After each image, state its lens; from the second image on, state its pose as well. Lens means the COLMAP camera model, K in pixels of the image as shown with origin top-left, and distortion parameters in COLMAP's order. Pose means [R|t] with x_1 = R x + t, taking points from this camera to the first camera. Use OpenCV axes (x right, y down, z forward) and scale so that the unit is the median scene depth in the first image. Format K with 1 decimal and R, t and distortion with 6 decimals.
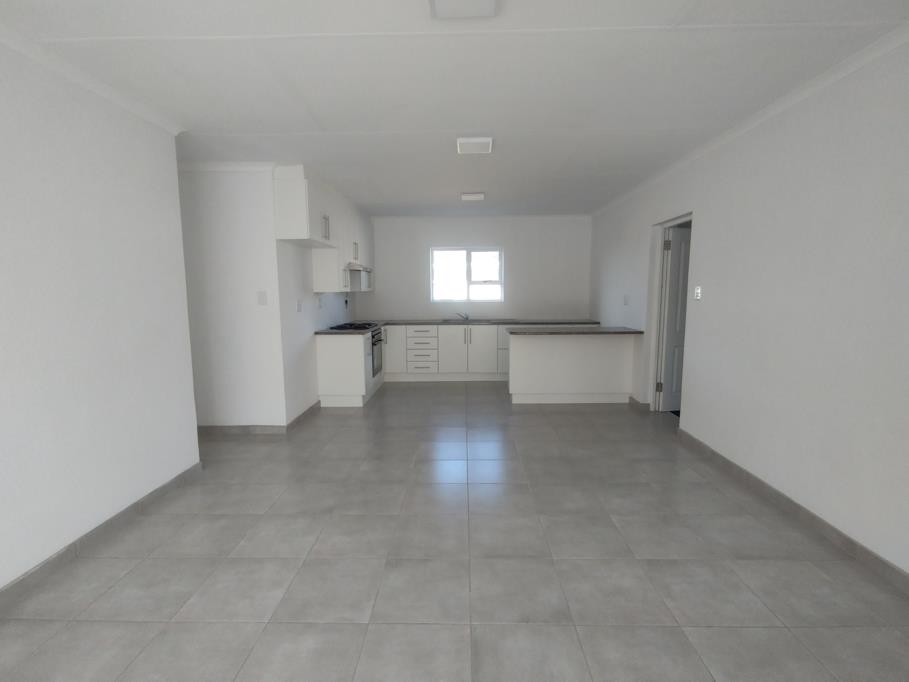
lens RADIAL K [[422.9, 0, 454.5], [0, 422.9, 341.0], [0, 0, 1]] dist [-0.000849, -0.000015]
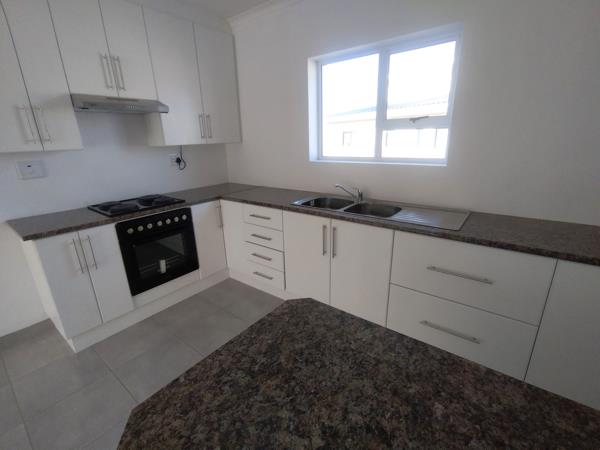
lens RADIAL K [[279.1, 0, 300.0], [0, 279.1, 225.0], [0, 0, 1]] dist [-0.000849, -0.000015]
pose [[0.800733, 0.166490, -0.575420, 0.183311], [-0.051180, 0.976102, 0.211201, -0.094773], [0.596831, -0.139665, 0.790118, 0.730808]]
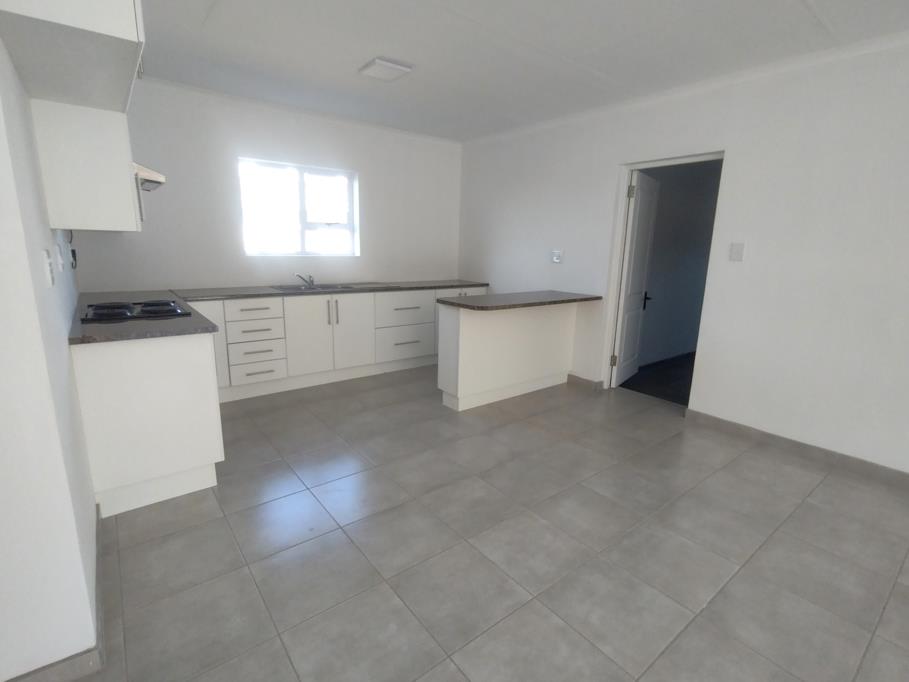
lens RADIAL K [[454.2, 0, 454.5], [0, 454.2, 341.0], [0, 0, 1]] dist [0.004457, 0.000786]
pose [[0.772563, -0.107504, 0.625771, -0.252978], [0.045612, 0.992412, 0.114180, -0.037899], [-0.633298, -0.059668, 0.771604, 0.367270]]
